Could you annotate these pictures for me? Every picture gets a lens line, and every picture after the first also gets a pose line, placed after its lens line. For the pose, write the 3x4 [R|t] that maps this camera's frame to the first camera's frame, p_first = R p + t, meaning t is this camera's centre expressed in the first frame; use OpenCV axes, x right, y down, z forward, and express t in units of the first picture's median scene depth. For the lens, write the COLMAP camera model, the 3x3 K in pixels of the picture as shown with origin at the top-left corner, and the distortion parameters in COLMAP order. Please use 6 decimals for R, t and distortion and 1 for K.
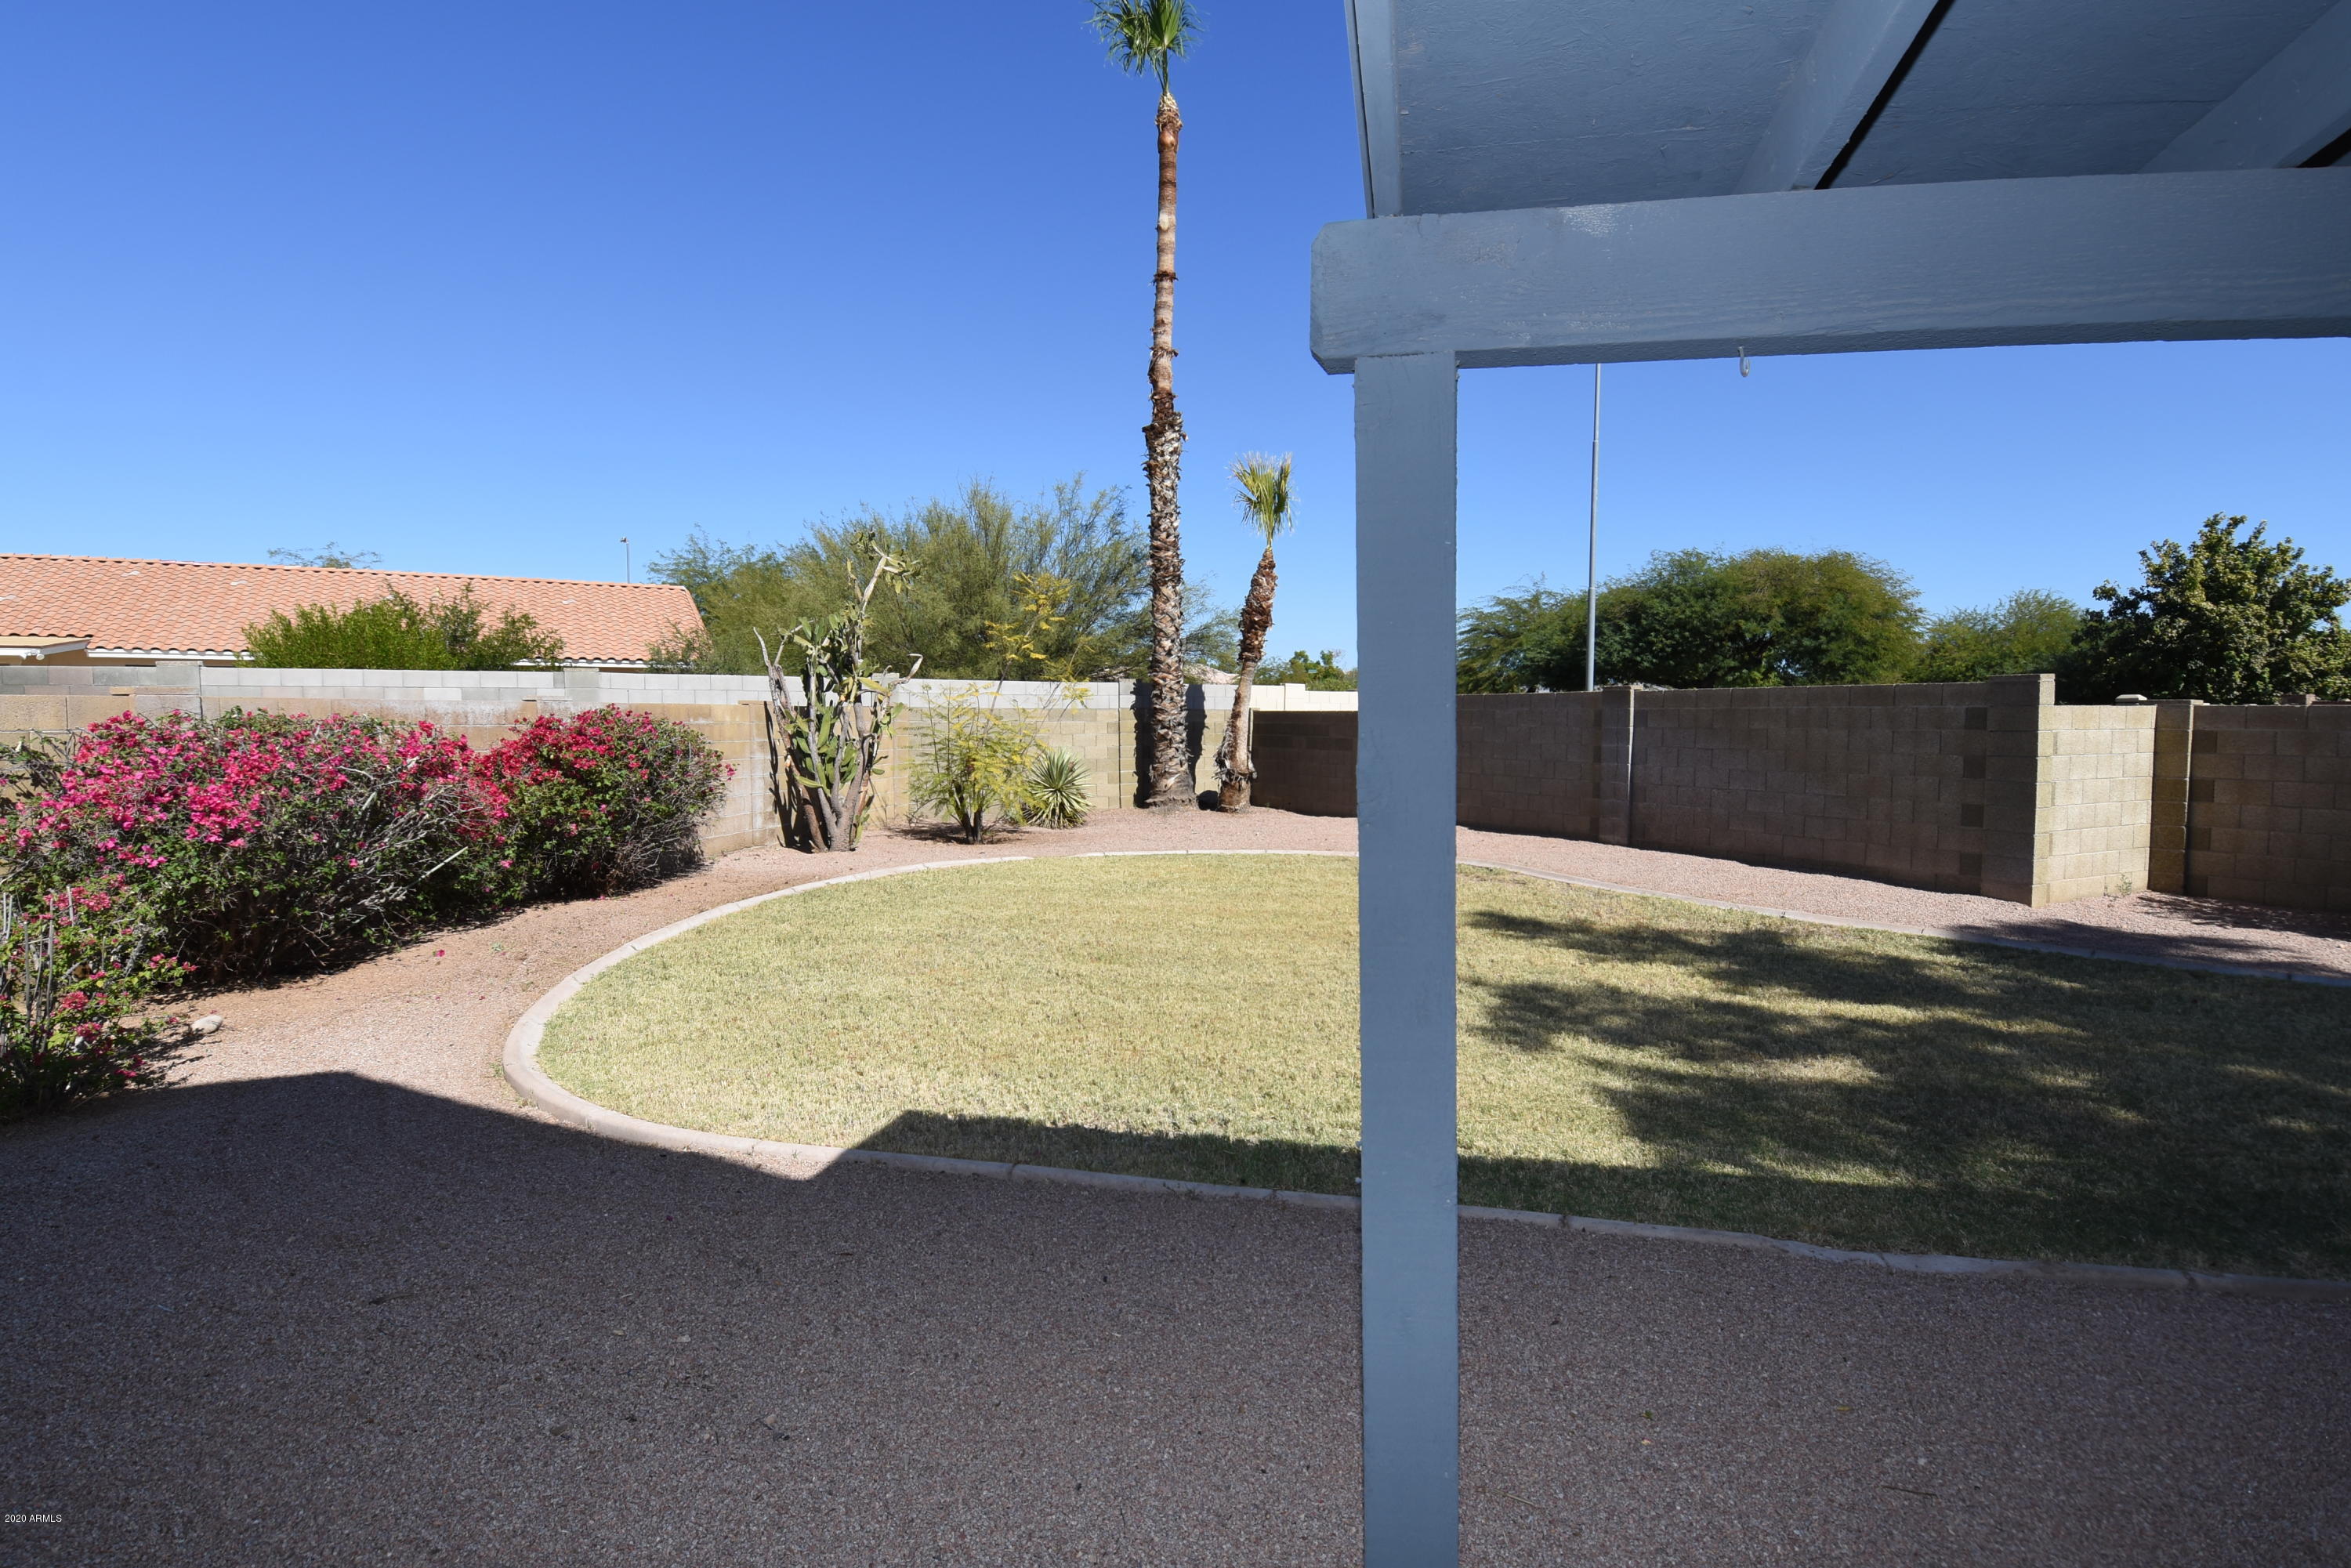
lens RADIAL K [[1213.1, 0, 1176.9], [0, 1213.1, 791.8], [0, 0, 1]] dist [0.053643, -0.056847]
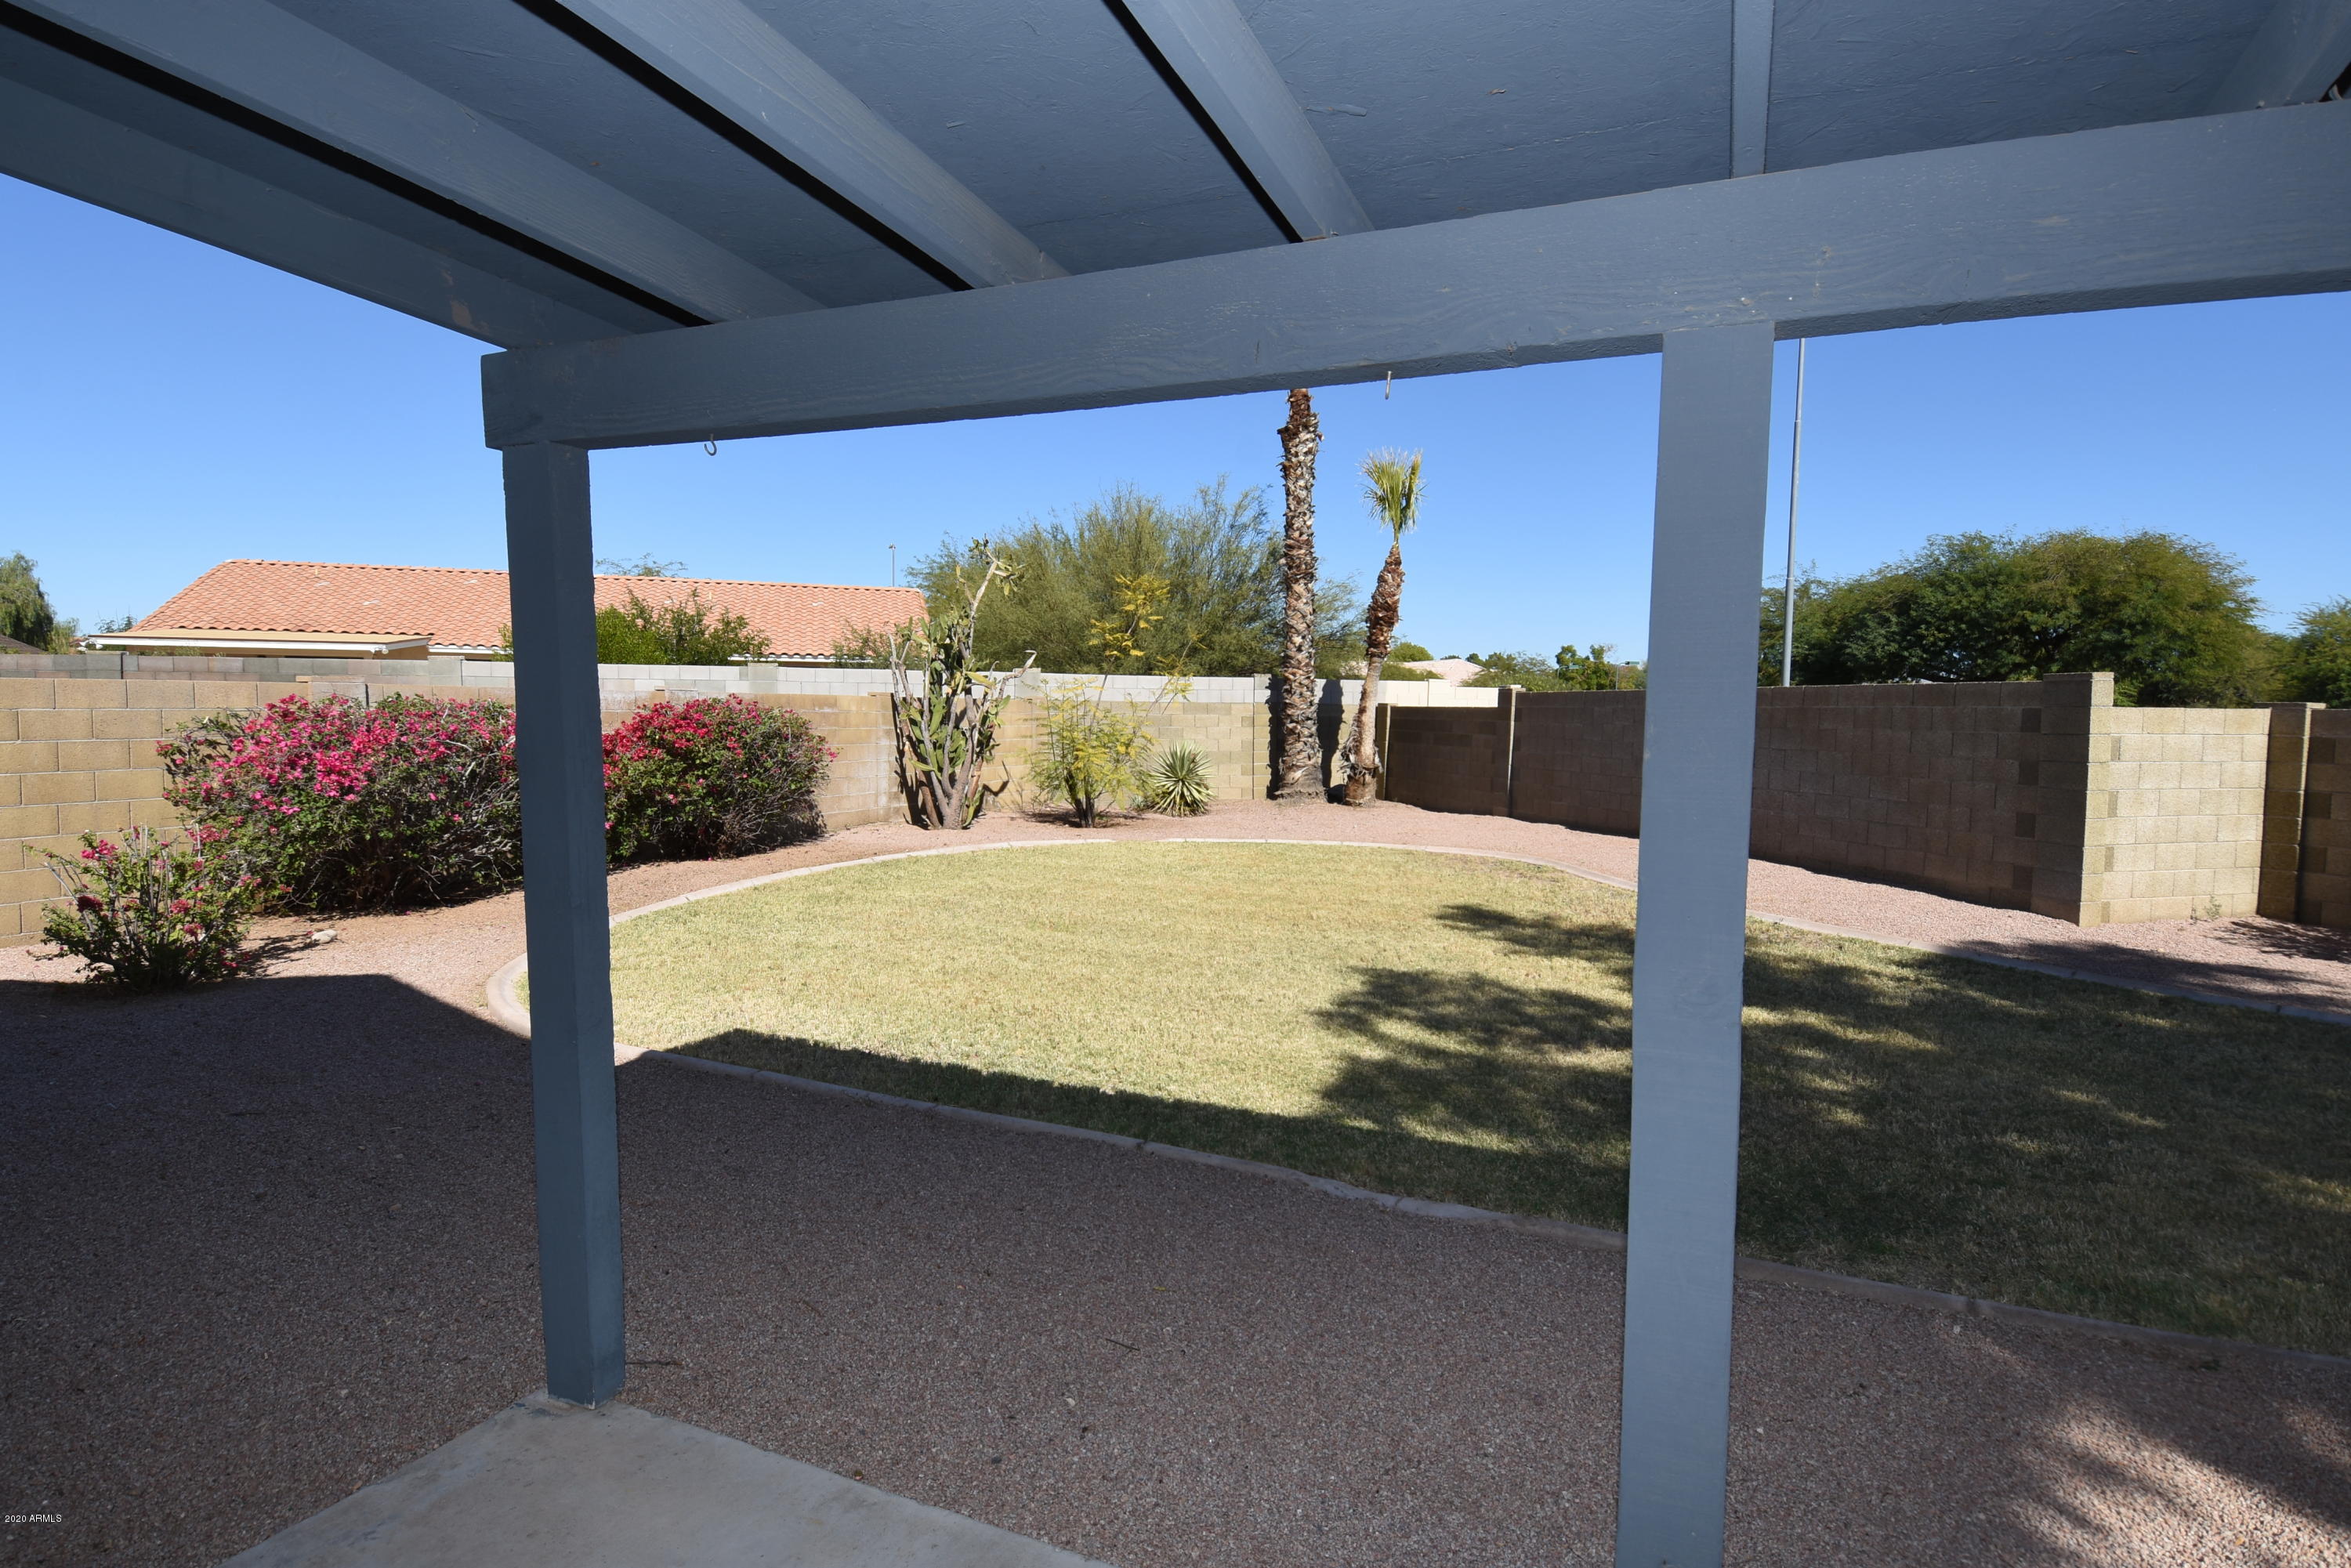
lens RADIAL K [[1213.1, 0, 1176.9], [0, 1213.1, 791.8], [0, 0, 1]] dist [0.053643, -0.056847]
pose [[0.975104, 0.025304, -0.220299, 0.126171], [-0.024482, 0.999679, 0.006462, 0.002116], [0.220392, -0.000908, 0.975411, -0.023461]]
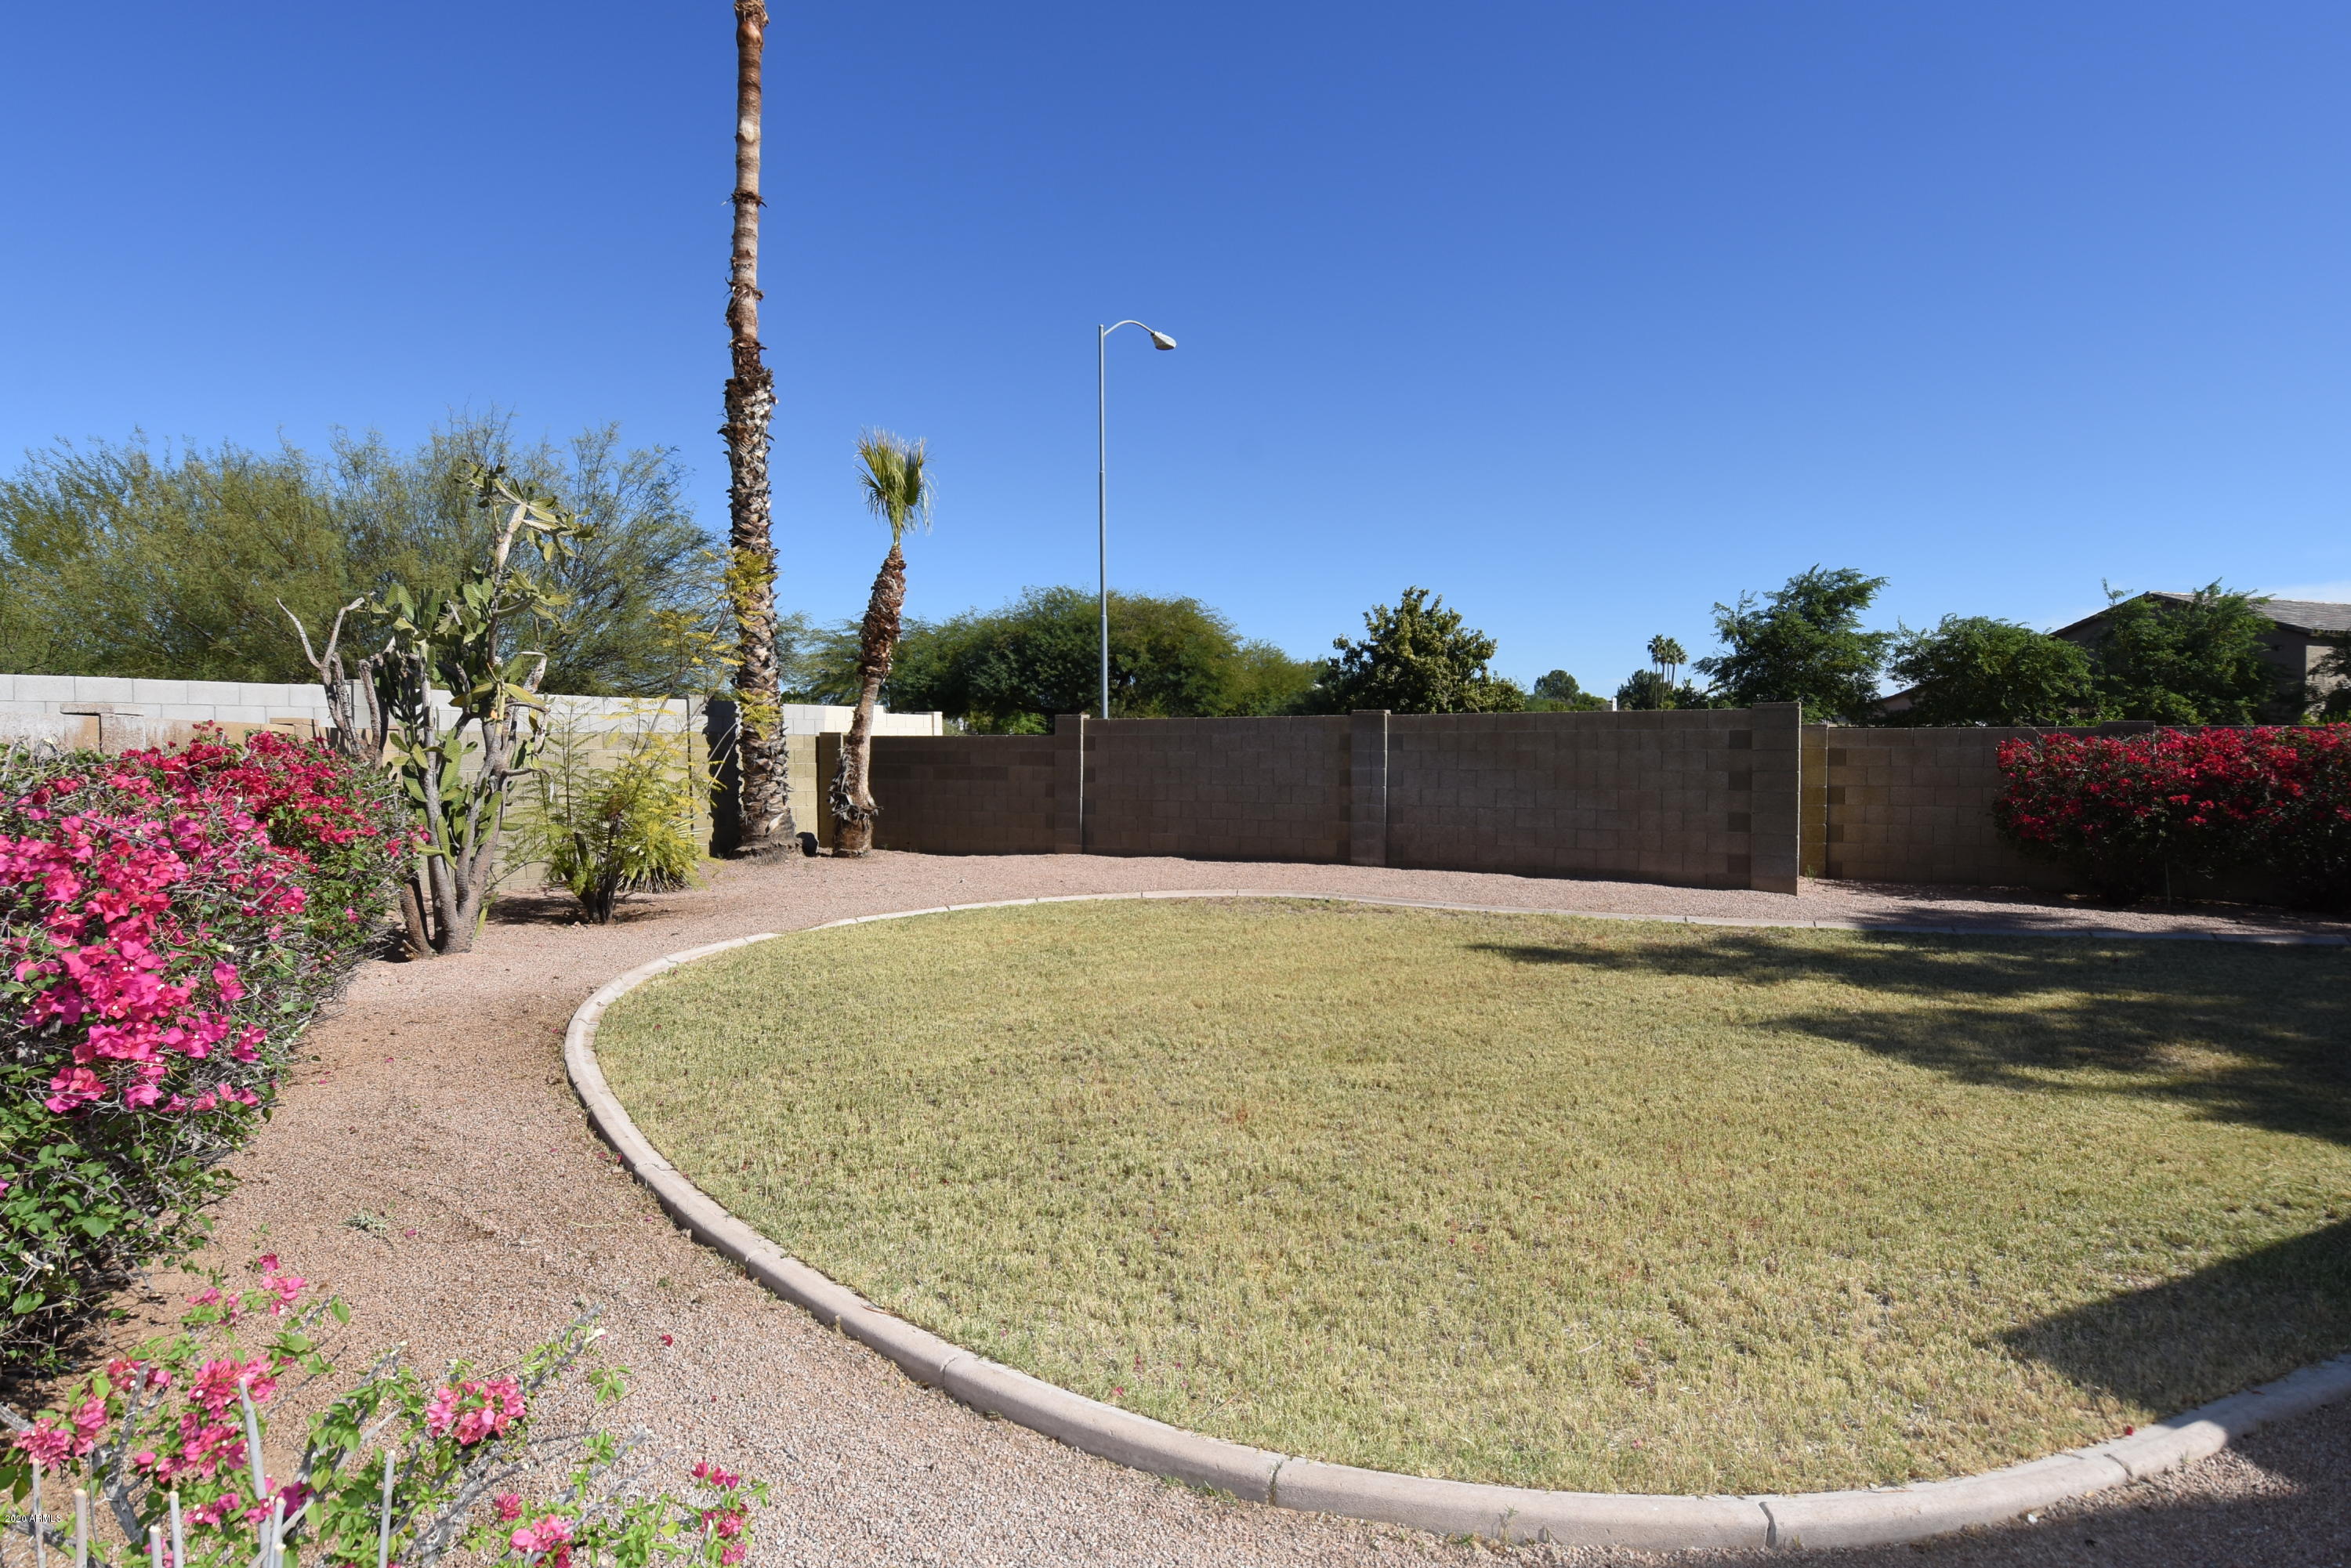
lens RADIAL K [[1213.1, 0, 1176.9], [0, 1213.1, 791.8], [0, 0, 1]] dist [0.053643, -0.056847]
pose [[0.821698, -0.027291, 0.569270, -0.254645], [0.040275, 0.999136, -0.010235, -0.010798], [-0.568498, 0.031337, 0.822087, 0.189650]]
